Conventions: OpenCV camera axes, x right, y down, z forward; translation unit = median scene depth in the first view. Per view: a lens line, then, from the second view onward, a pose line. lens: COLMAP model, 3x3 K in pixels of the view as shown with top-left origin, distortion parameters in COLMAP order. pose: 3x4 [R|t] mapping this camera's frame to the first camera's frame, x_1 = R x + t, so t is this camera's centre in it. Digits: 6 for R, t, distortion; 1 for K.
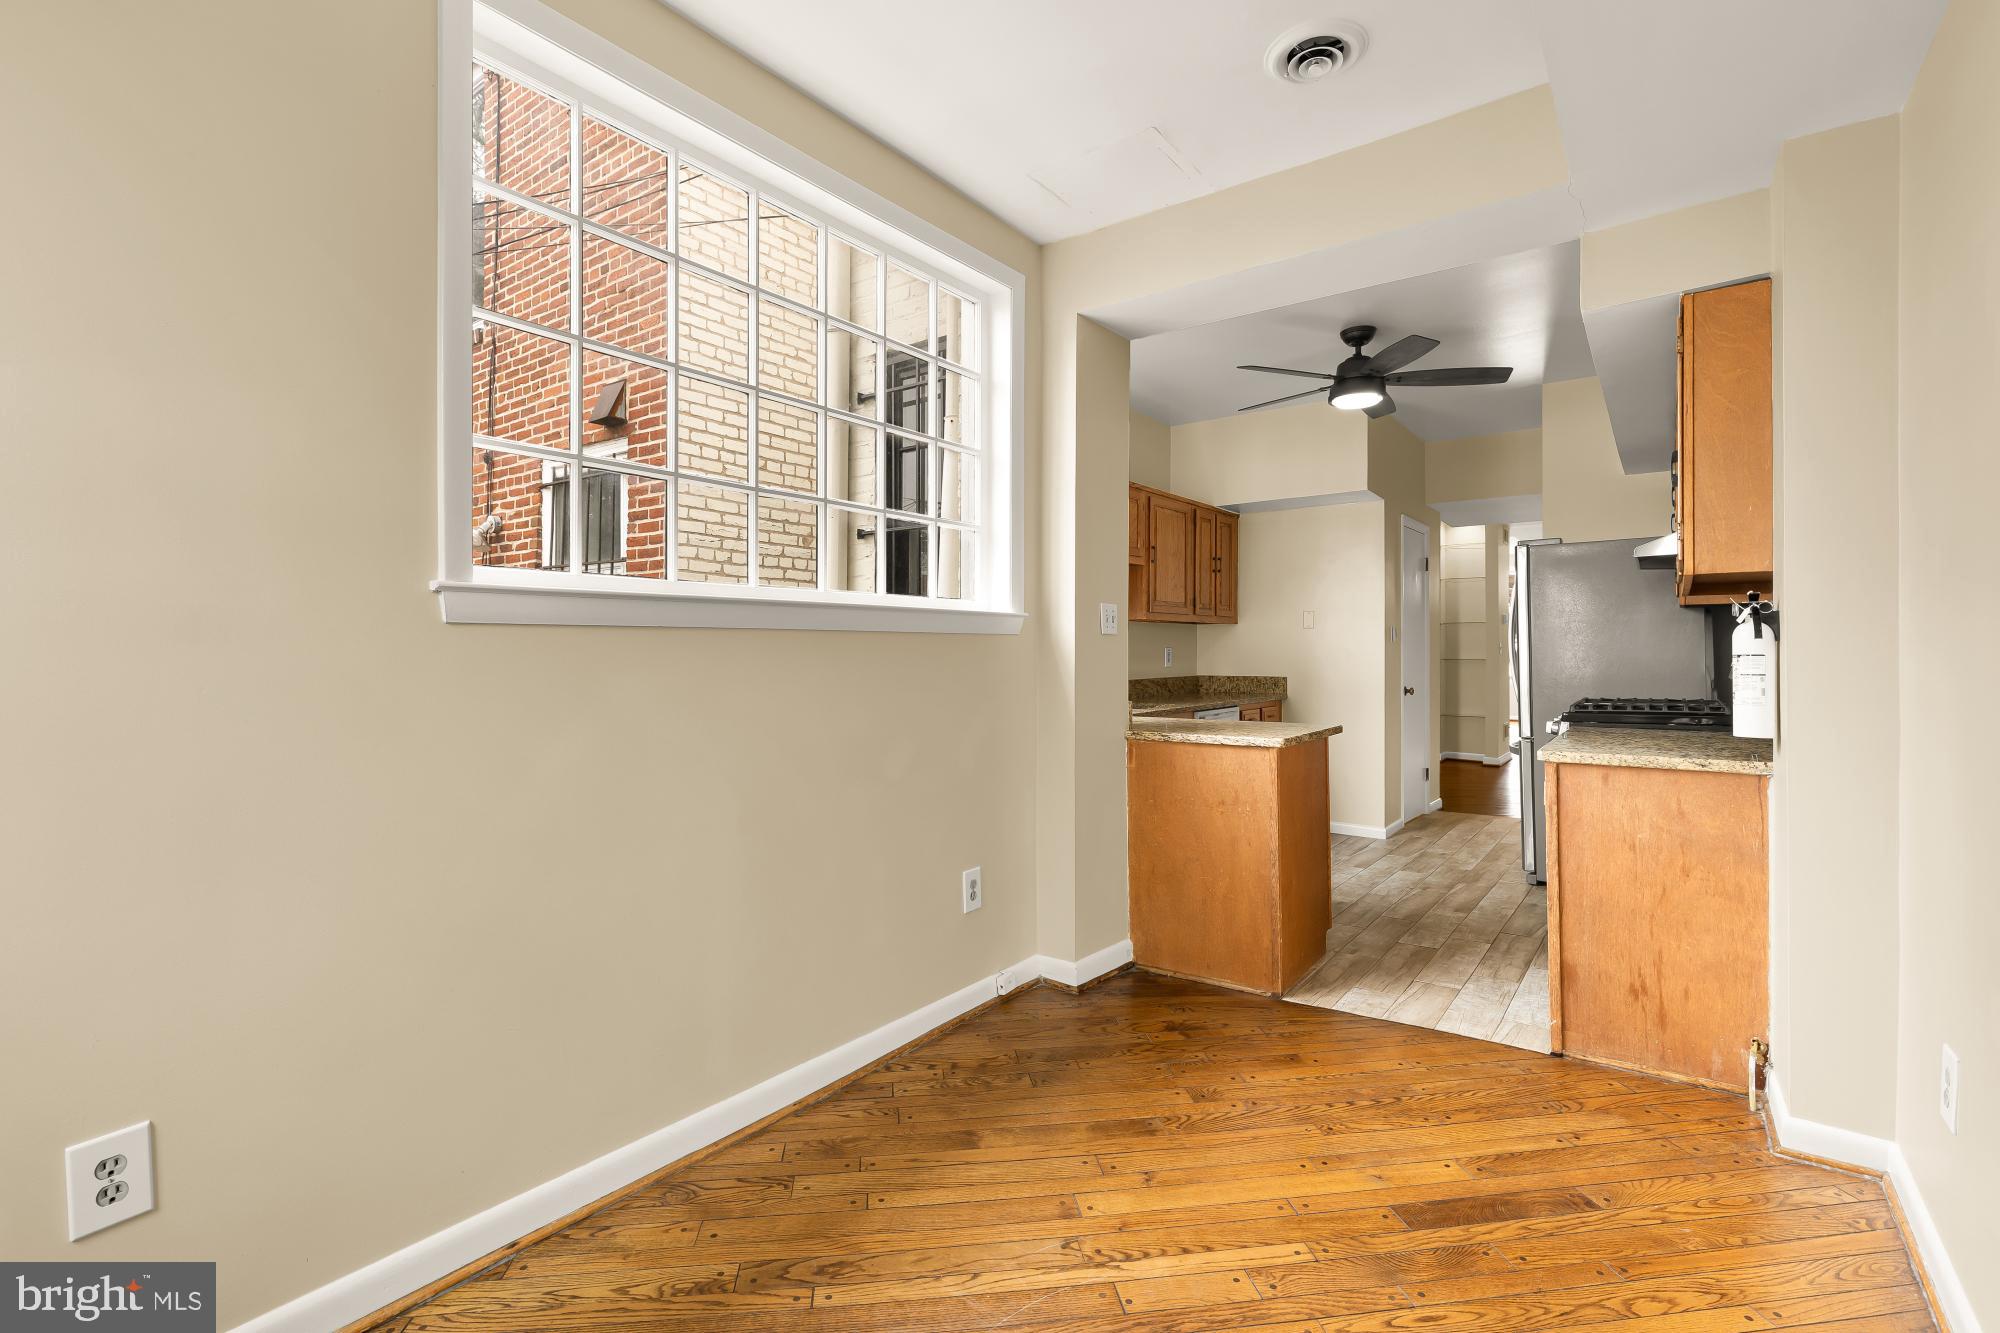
lens RADIAL K [[907.1, 0, 997.7], [0, 907.1, 640.8], [0, 0, 1]] dist [0.011190, -0.003493]
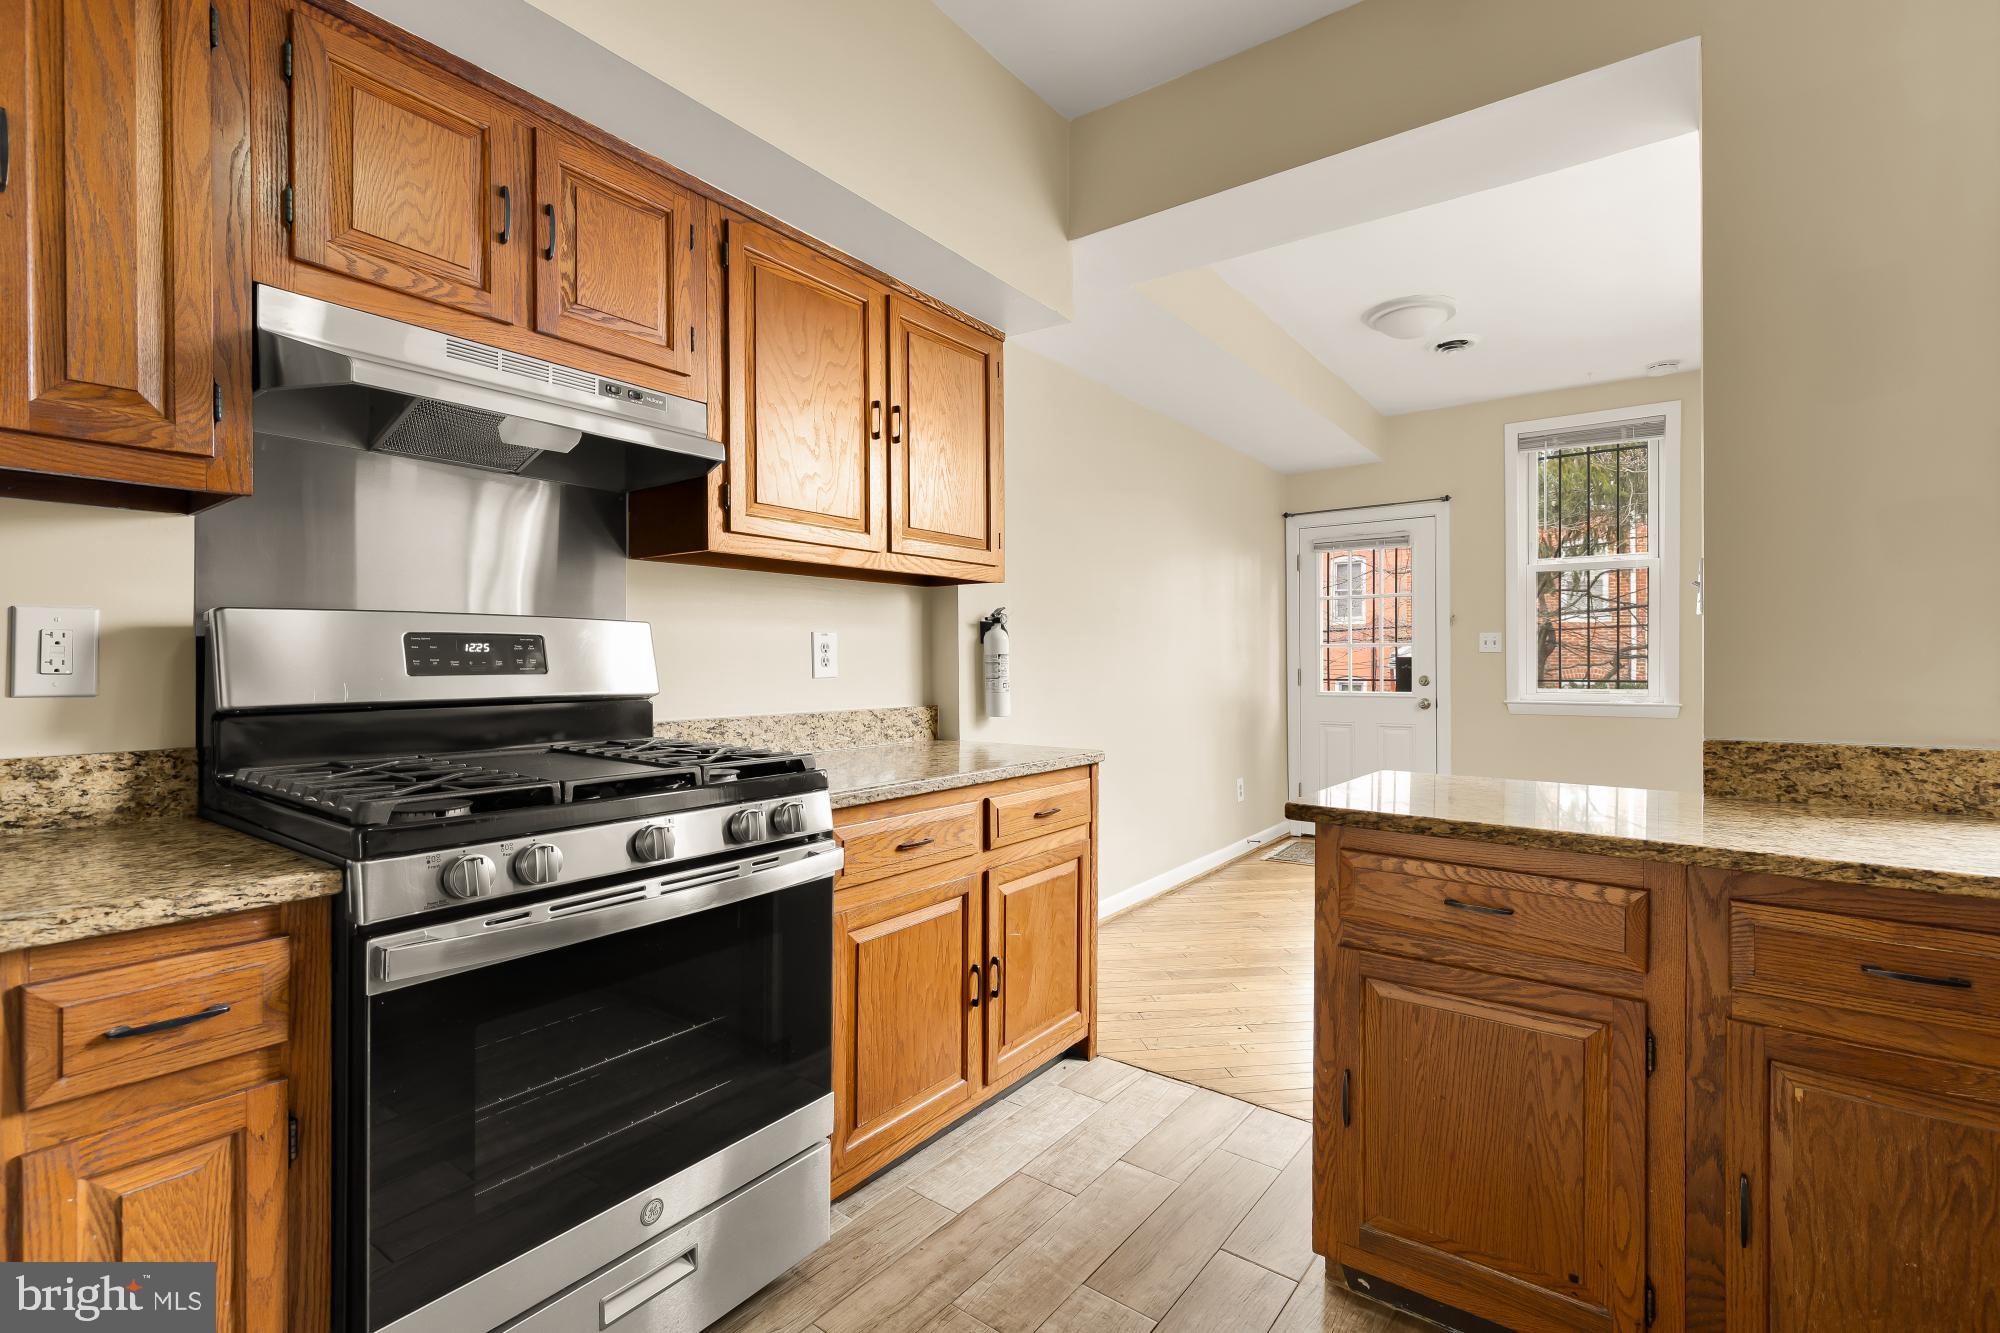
lens RADIAL K [[907.1, 0, 1006.2], [0, 907.1, 662.7], [0, 0, 1]] dist [0.011190, -0.003493]
pose [[-0.999938, -0.000175, -0.011173, 0.305123], [-0.000046, 0.999934, -0.011505, 0.016222], [0.011175, -0.011503, -0.999871, 0.846959]]
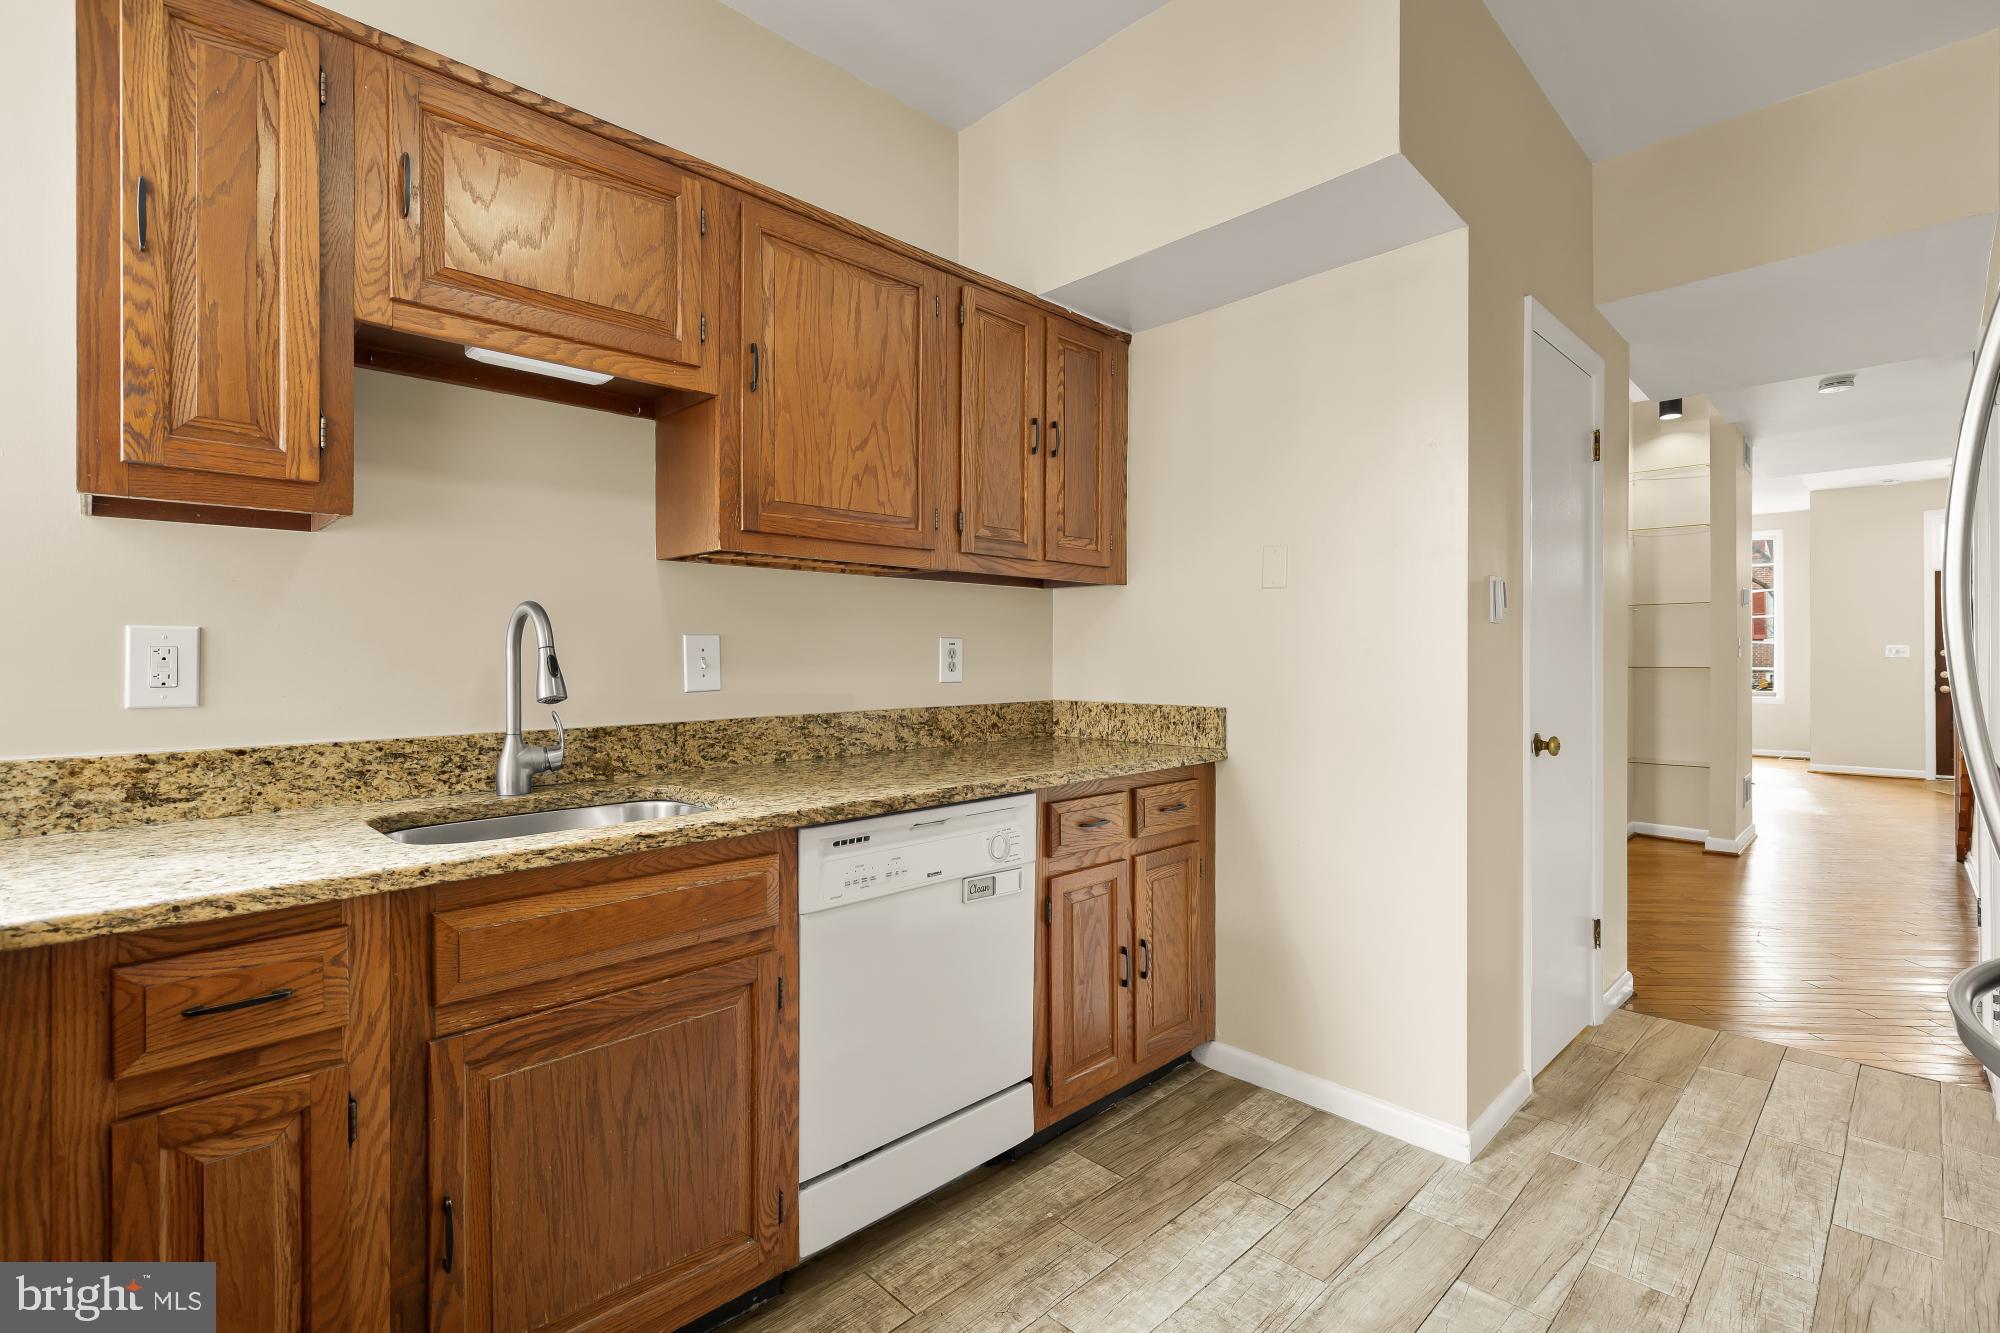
lens RADIAL K [[907.1, 0, 985.2], [0, 907.1, 653.0], [0, 0, 1]] dist [0.011190, -0.003493]
pose [[0.988226, -0.000518, -0.152997, 0.268168], [0.001418, 0.999982, 0.005772, 0.012199], [0.152992, -0.005921, 0.988210, 0.563158]]
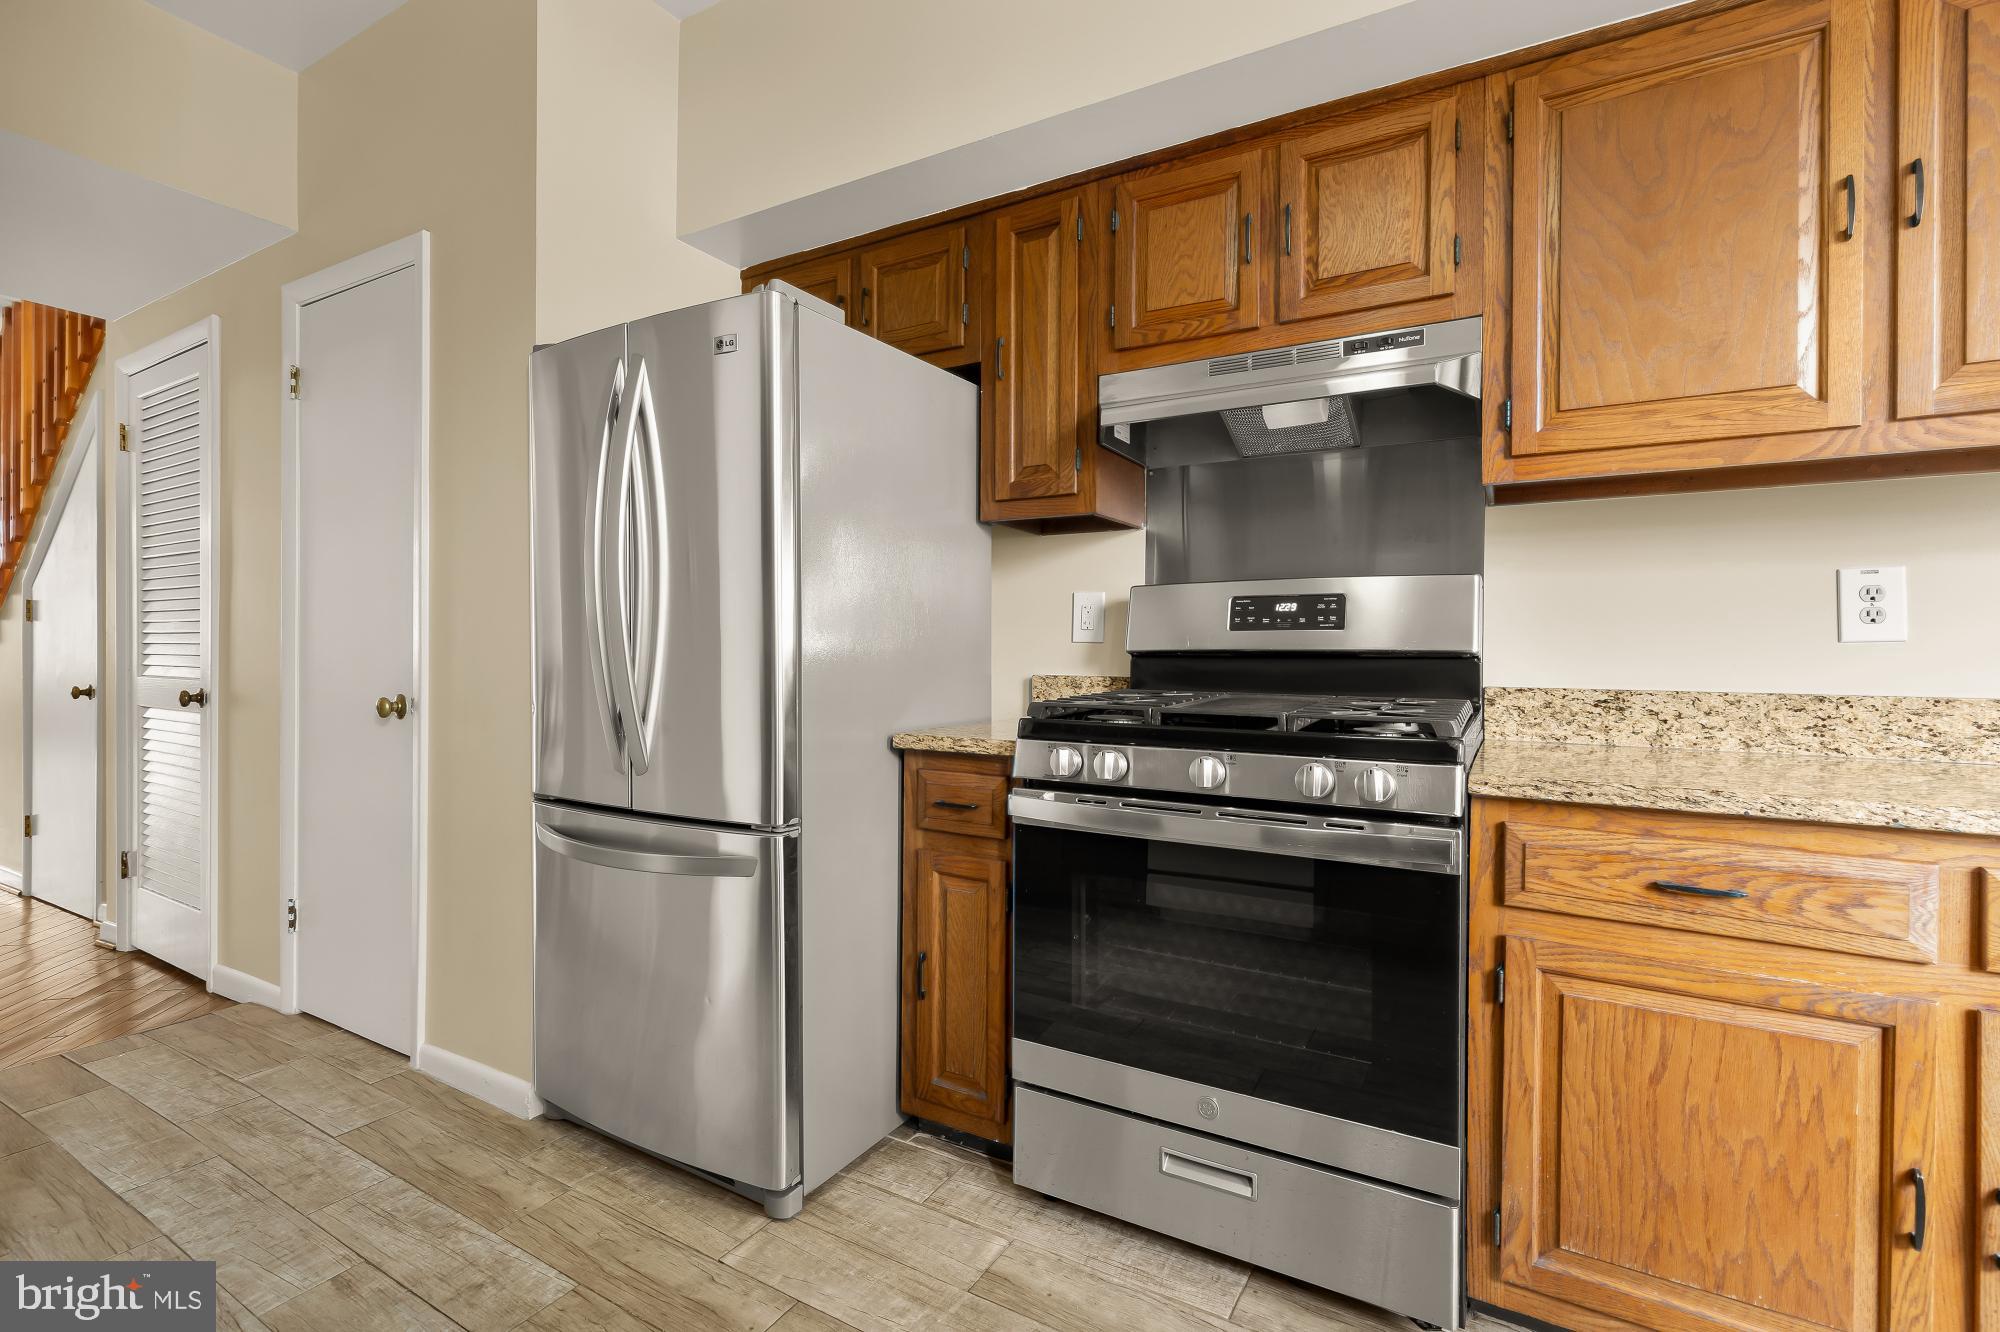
lens RADIAL K [[907.1, 0, 1001.5], [0, 907.1, 660.0], [0, 0, 1]] dist [0.011190, -0.003493]
pose [[-0.118044, -0.011971, 0.992936, 0.154151], [-0.019861, 0.999756, 0.009693, 0.026048], [-0.992810, -0.018577, -0.118253, 0.707965]]
